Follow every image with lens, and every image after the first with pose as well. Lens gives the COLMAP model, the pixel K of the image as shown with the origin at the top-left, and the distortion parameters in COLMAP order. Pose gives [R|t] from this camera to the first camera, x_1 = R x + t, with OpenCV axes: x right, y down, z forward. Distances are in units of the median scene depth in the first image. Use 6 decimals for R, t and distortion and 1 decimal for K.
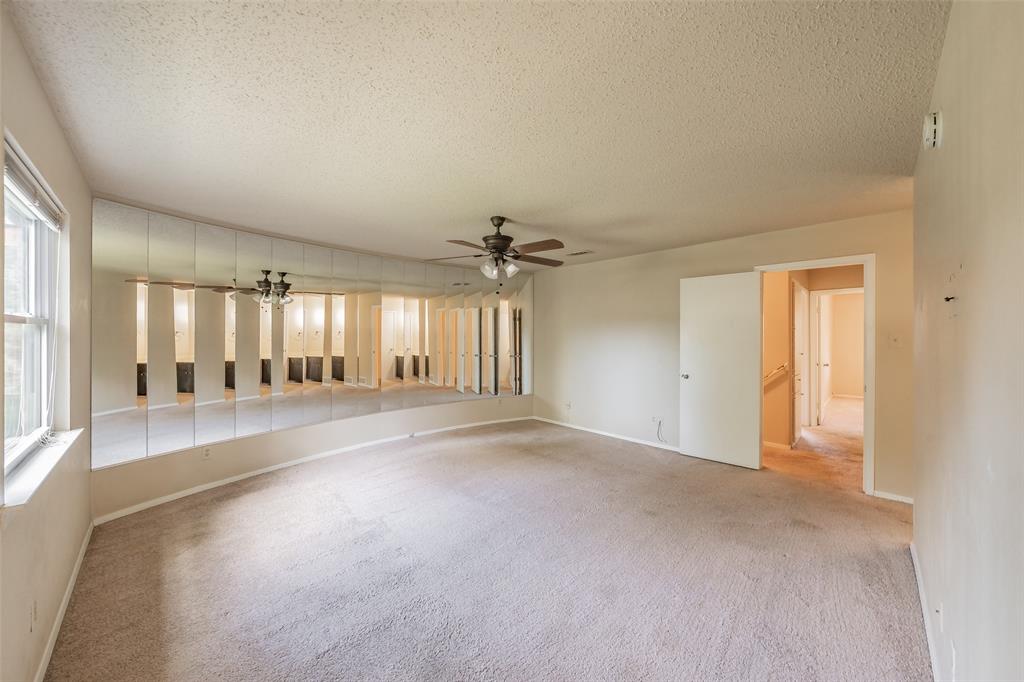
lens RADIAL K [[350.4, 0, 535.4], [0, 350.4, 334.8], [0, 0, 1]] dist [0.000769, 0.000043]
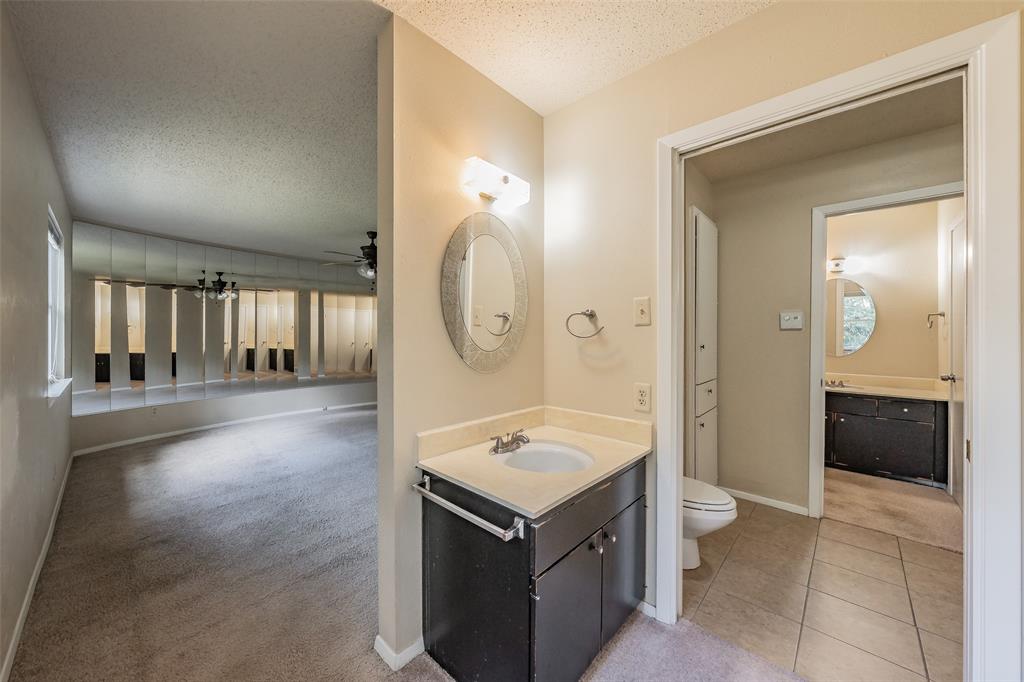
lens RADIAL K [[353.5, 0, 483.7], [0, 353.5, 333.1], [0, 0, 1]] dist [-0.000274, 0.000016]
pose [[0.999967, 0.000865, -0.008064, 0.280923], [-0.000855, 0.999999, 0.001317, 0.038371], [0.008065, -0.001310, 0.999967, -0.286797]]
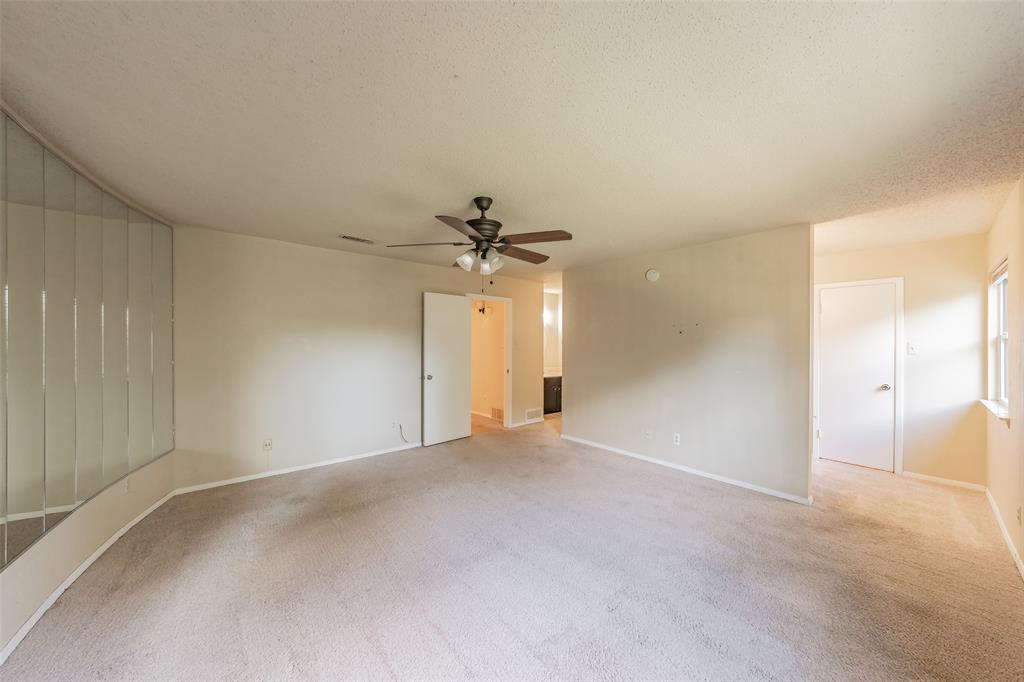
lens RADIAL K [[329.7, 0, 512.0], [0, 329.7, 341.0], [0, 0, 1]] dist [0.000452, 0.000005]
pose [[0.154515, -0.000394, 0.987990, -0.753186], [-0.002902, 0.999995, 0.000853, -0.002293], [-0.987986, -0.002999, 0.154513, 0.709850]]
